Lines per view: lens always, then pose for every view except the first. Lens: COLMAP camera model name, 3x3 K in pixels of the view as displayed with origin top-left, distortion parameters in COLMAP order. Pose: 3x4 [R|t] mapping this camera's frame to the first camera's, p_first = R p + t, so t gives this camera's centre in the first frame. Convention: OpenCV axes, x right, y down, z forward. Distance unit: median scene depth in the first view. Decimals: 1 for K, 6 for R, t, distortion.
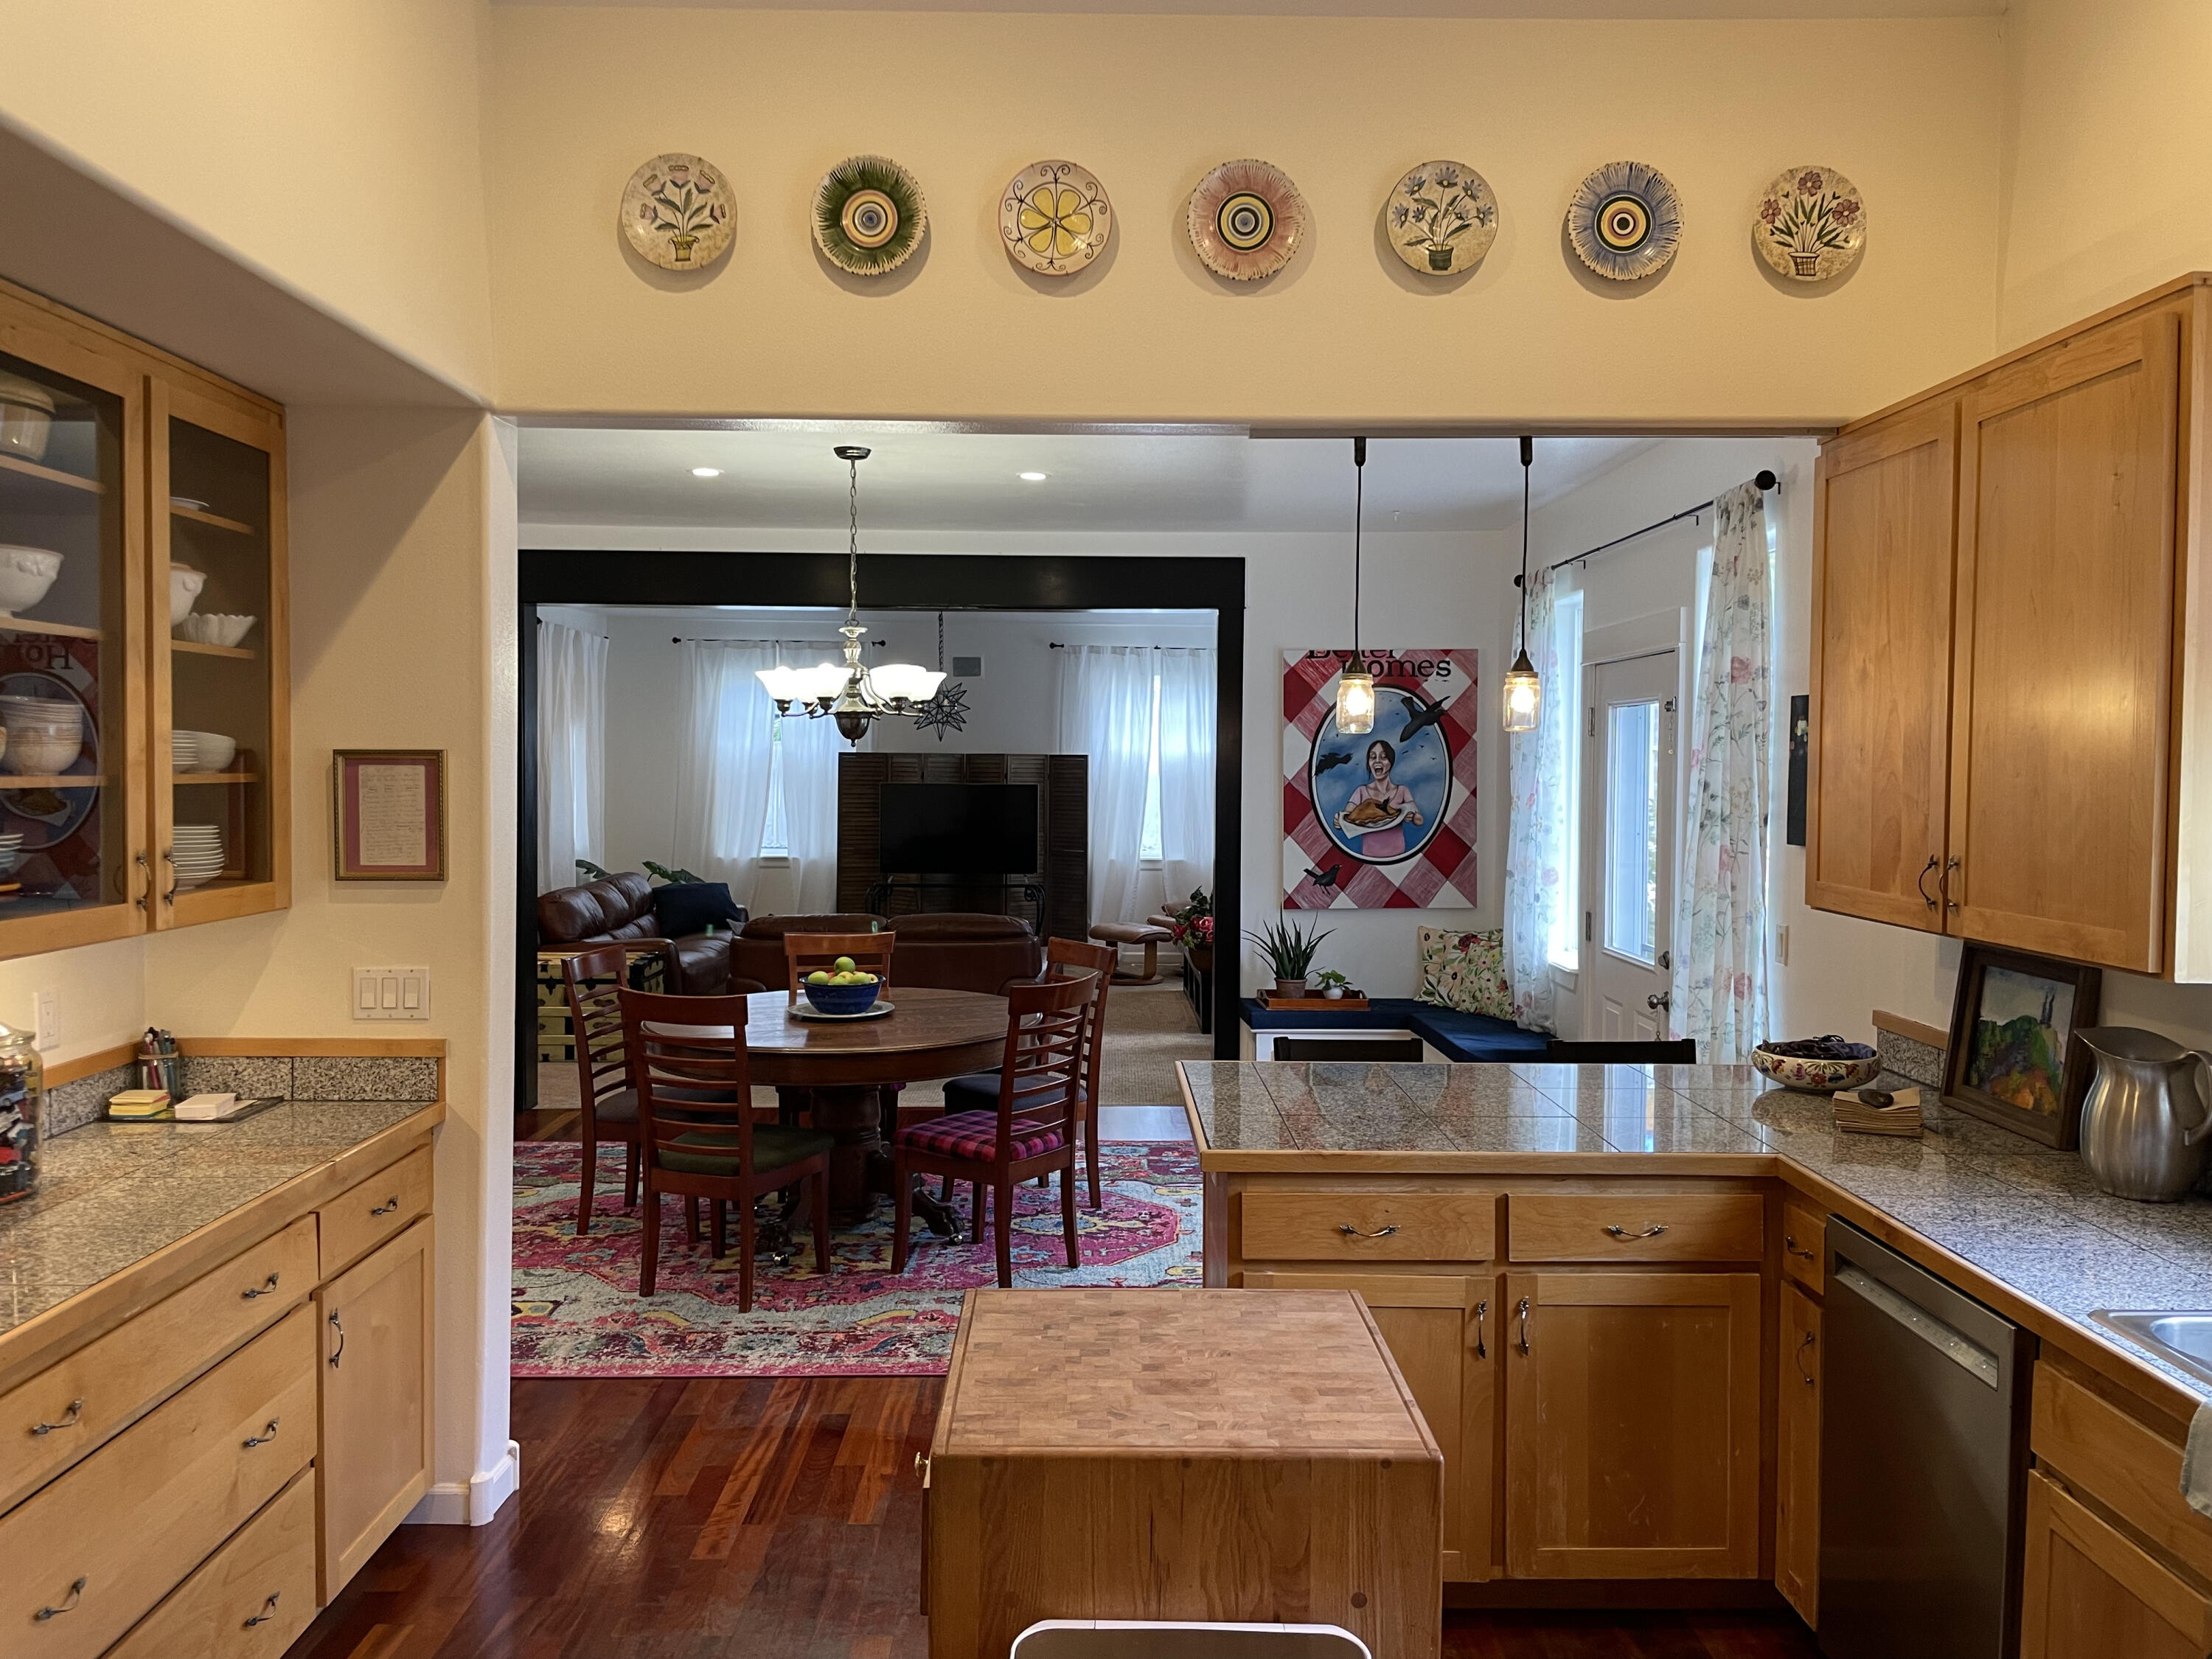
lens RADIAL K [[1695.1, 0, 1106.0], [0, 1695.1, 829.5], [0, 0, 1]] dist [0.070310, 0.002632]
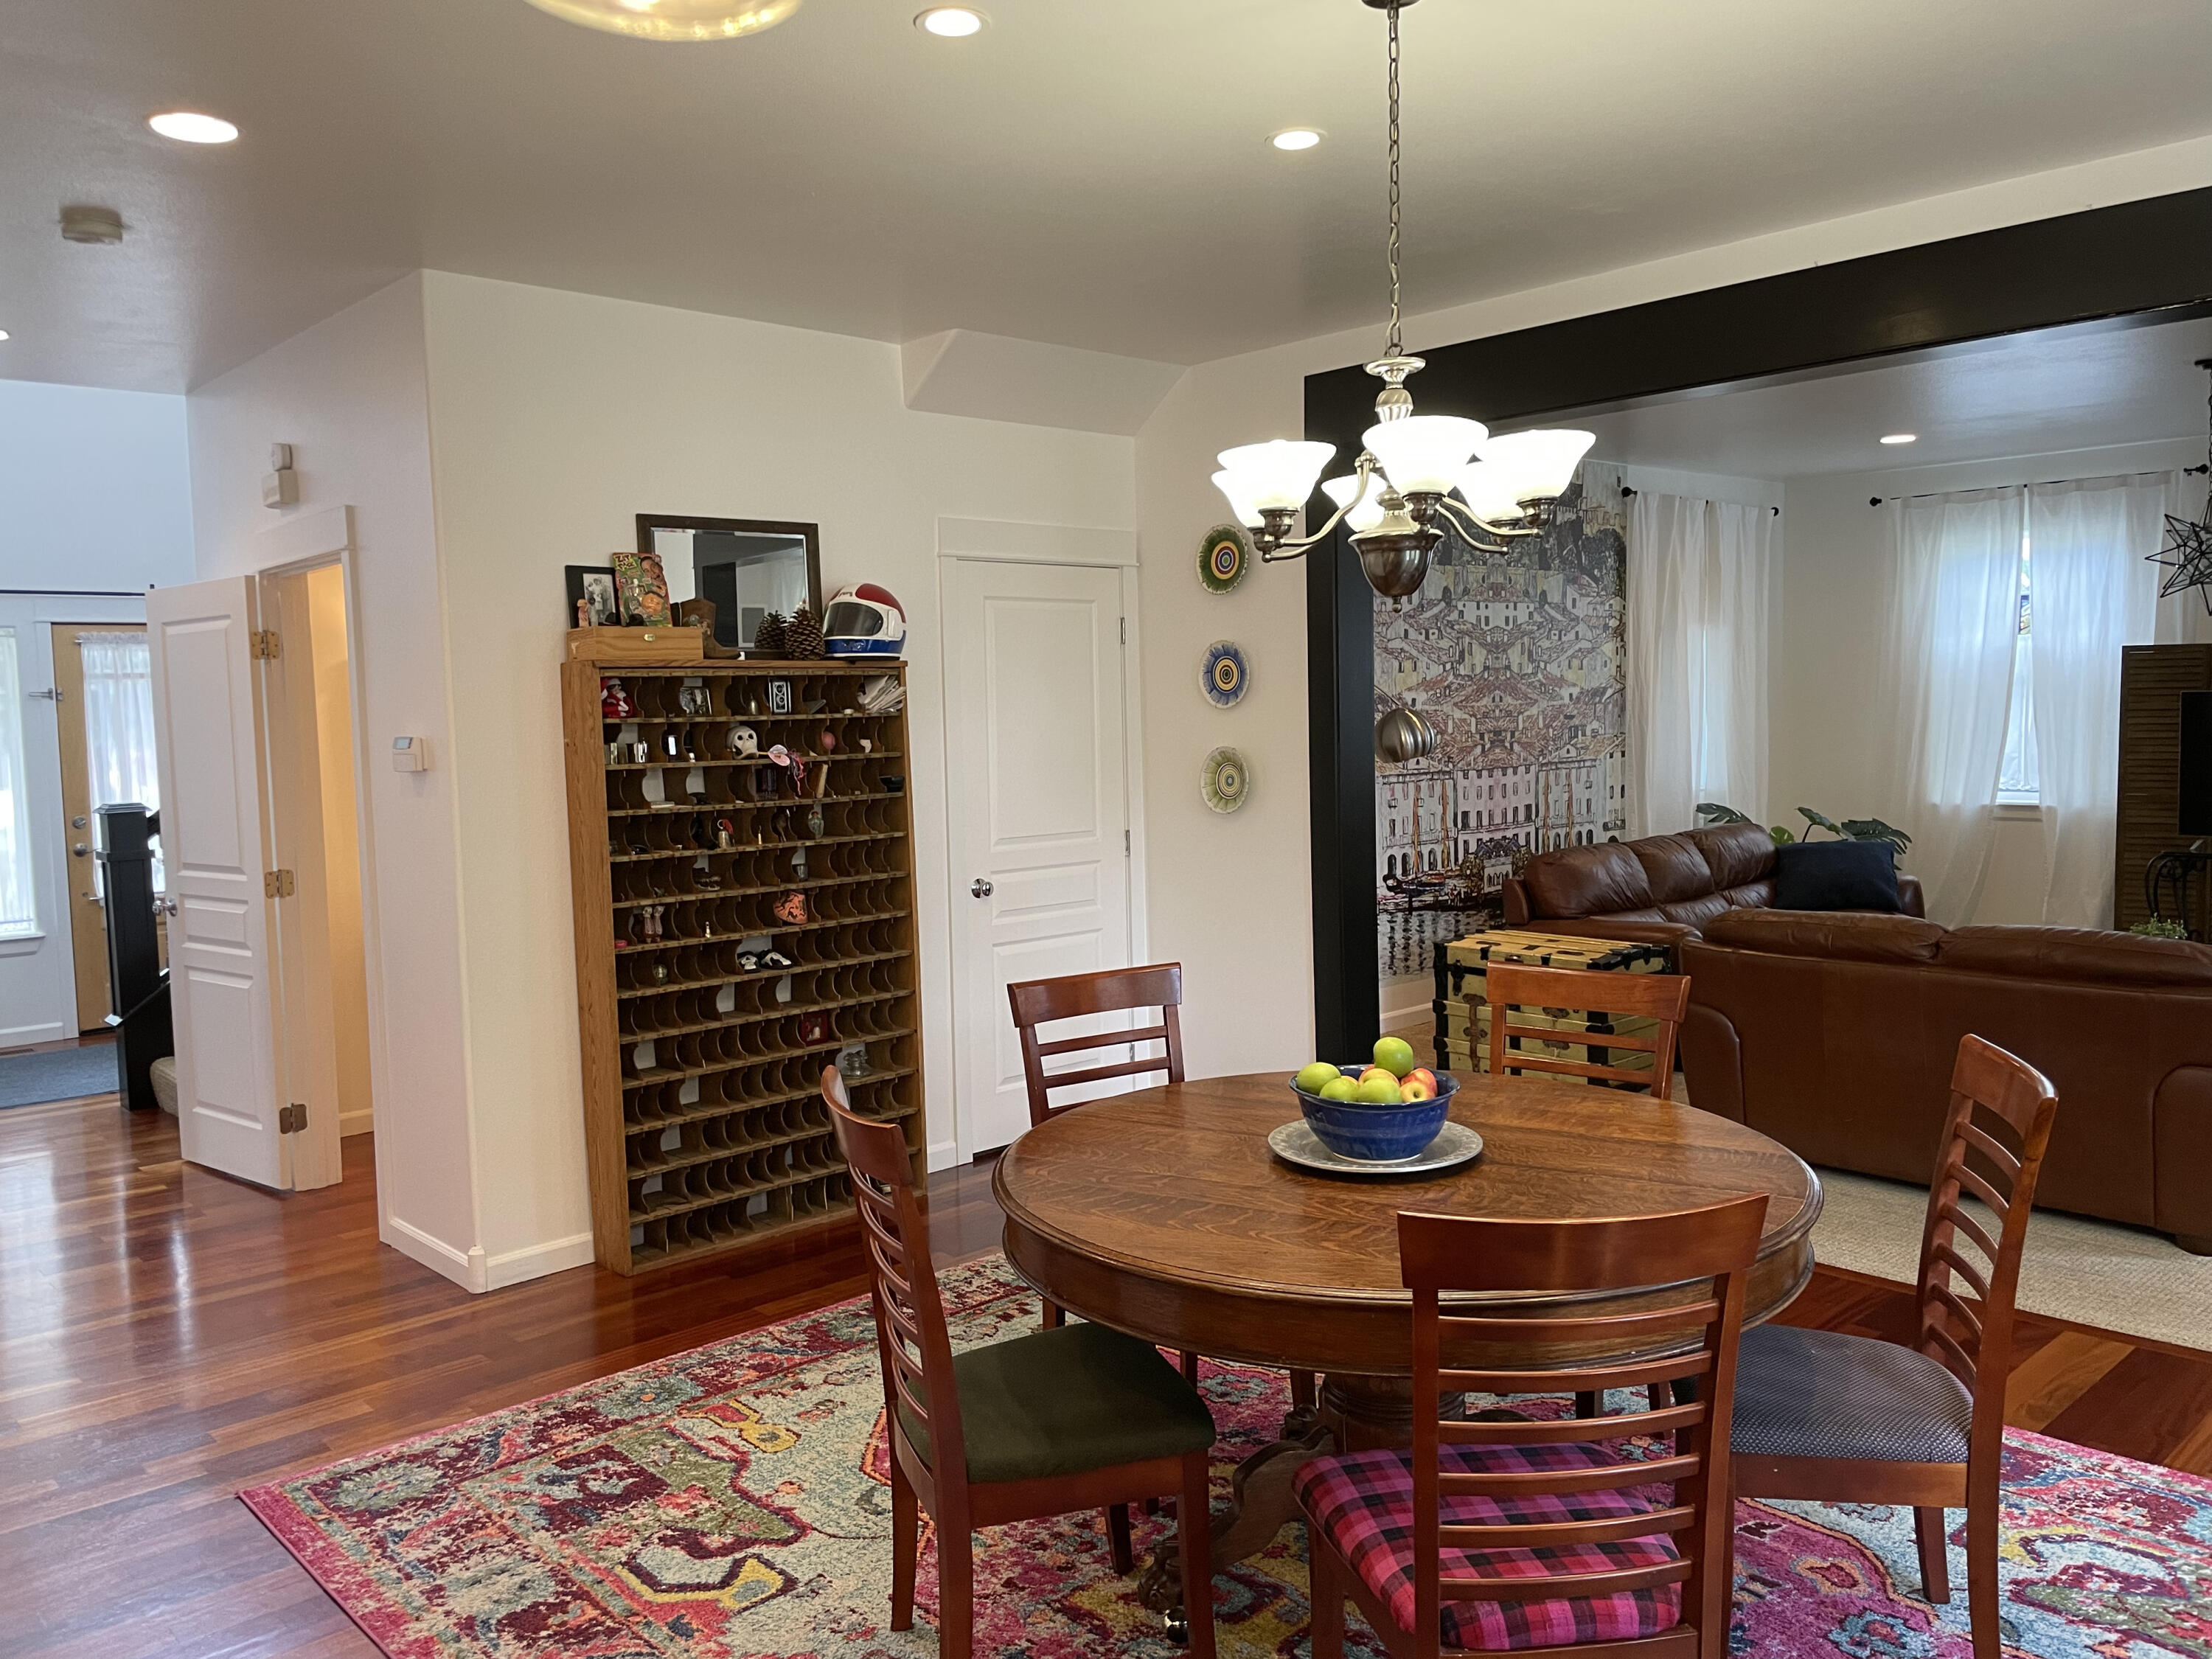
lens RADIAL K [[1695.1, 0, 1106.0], [0, 1695.1, 829.5], [0, 0, 1]] dist [0.070310, 0.002632]
pose [[0.681501, 0.036118, -0.730926, 0.068112], [-0.004641, 0.998975, 0.045036, -0.003539], [0.731803, -0.027299, 0.680969, 0.270979]]
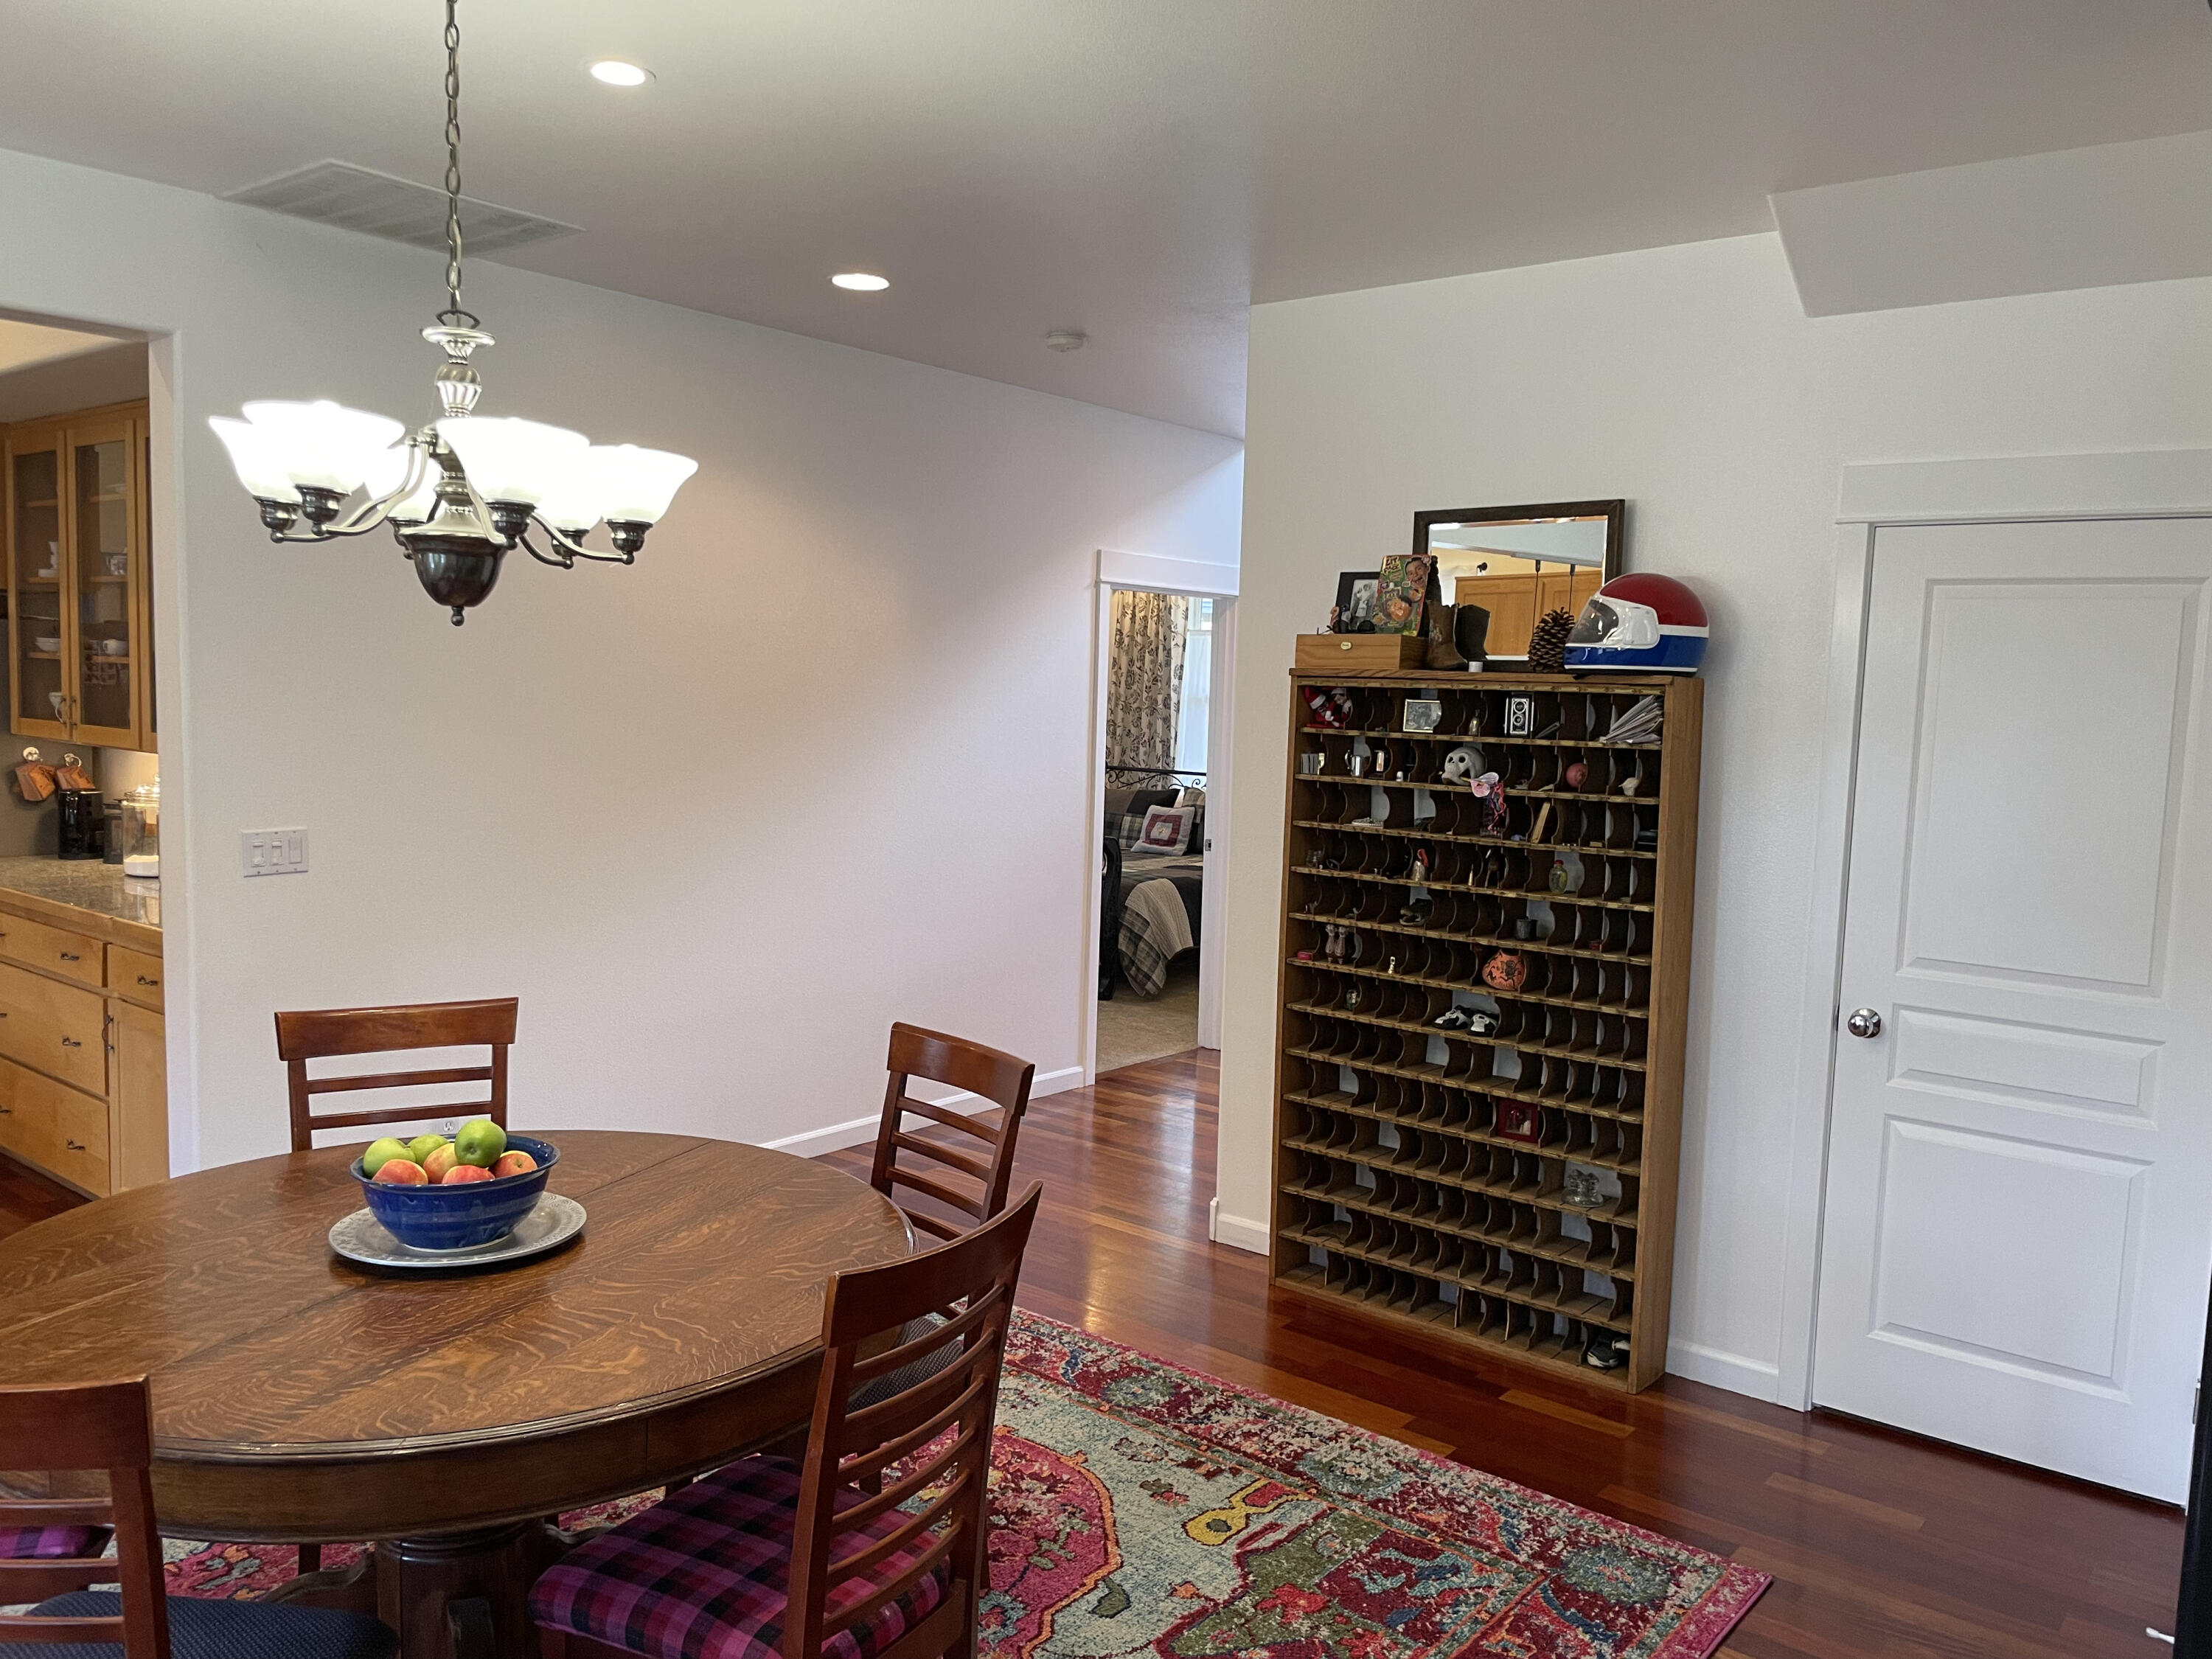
lens RADIAL K [[1690.8, 0, 1104.2], [0, 1690.8, 846.1], [0, 0, 1]] dist [0.058875, 0.000827]
pose [[-0.636659, 0.049595, -0.769549, 0.033657], [-0.067281, 0.990552, 0.119500, -0.024109], [0.768205, 0.127857, -0.627307, 0.615455]]
